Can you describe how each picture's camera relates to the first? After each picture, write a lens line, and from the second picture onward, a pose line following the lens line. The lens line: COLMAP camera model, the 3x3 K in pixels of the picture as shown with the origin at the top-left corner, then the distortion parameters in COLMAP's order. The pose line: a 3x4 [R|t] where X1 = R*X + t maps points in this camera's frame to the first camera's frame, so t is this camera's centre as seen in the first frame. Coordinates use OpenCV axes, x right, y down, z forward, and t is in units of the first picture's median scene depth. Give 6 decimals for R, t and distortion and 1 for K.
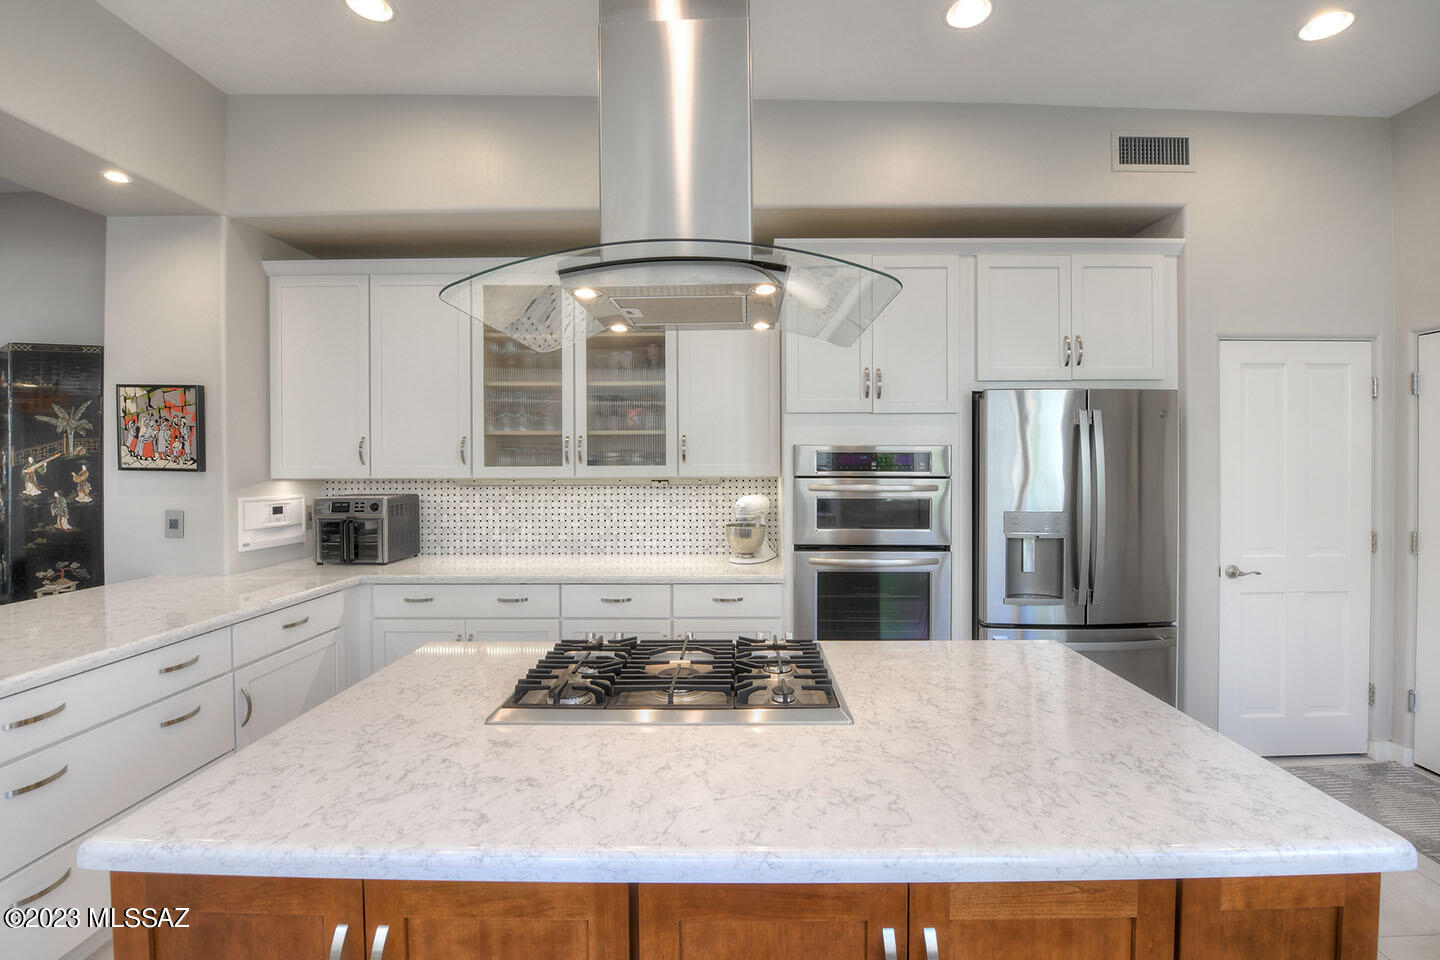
lens RADIAL K [[684.0, 0, 720.0], [0, 684.0, 480.0], [0, 0, 1]] dist [-0.028735, -0.000263]
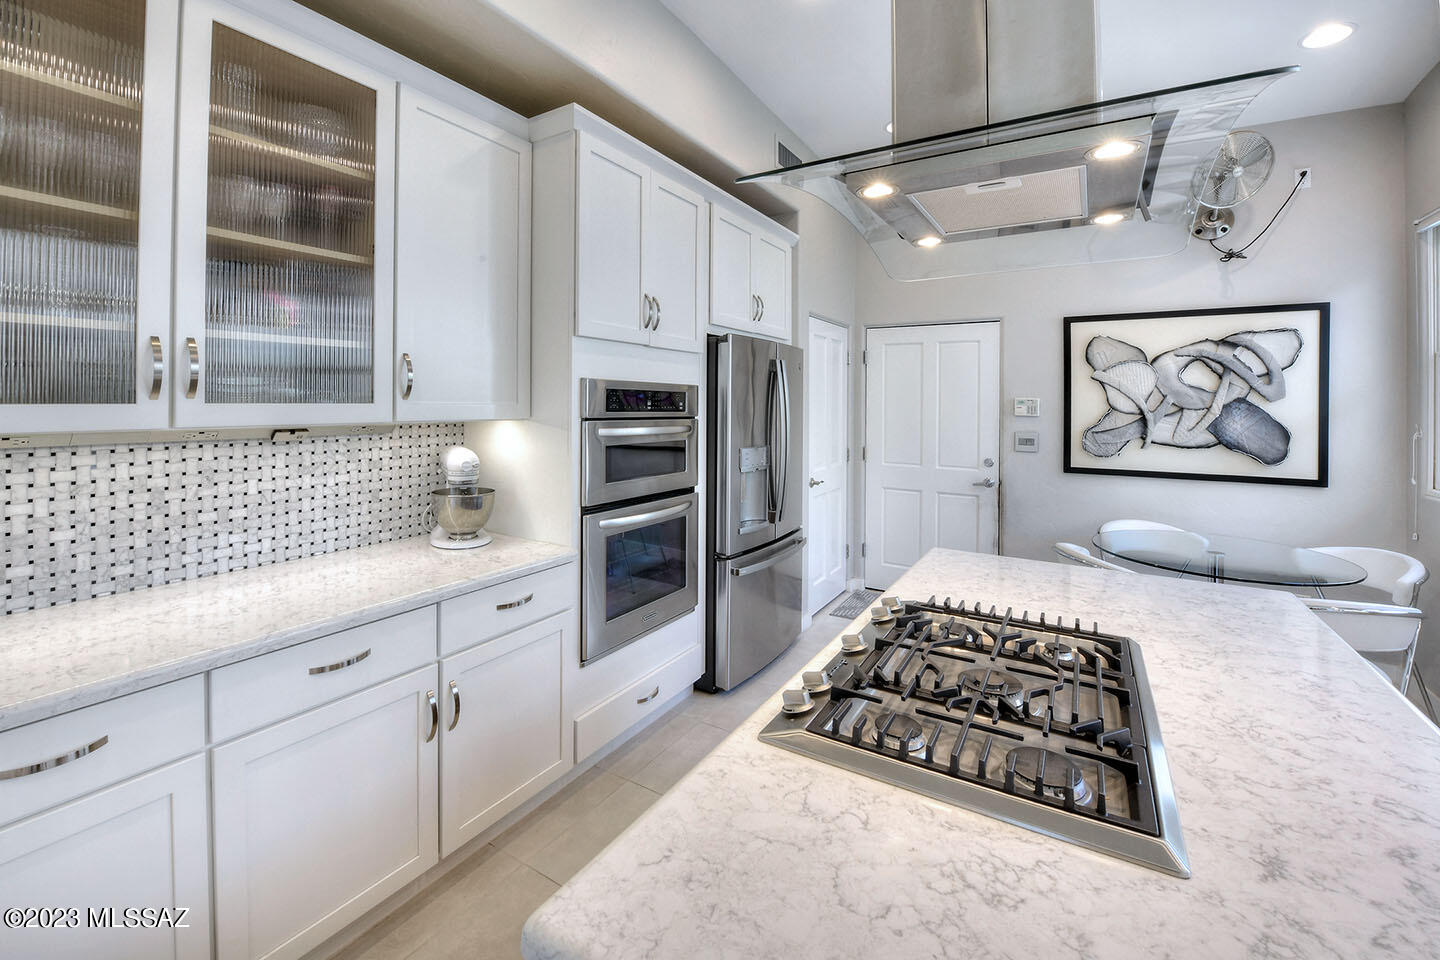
lens RADIAL K [[624.6, 0, 778.7], [0, 624.6, 407.0], [0, 0, 1]] dist [-0.022879, -0.000261]
pose [[0.434253, 0.001706, 0.900789, -0.424510], [0.011937, 0.999899, -0.007649, -0.010982], [-0.900712, 0.014075, 0.434189, 0.489920]]
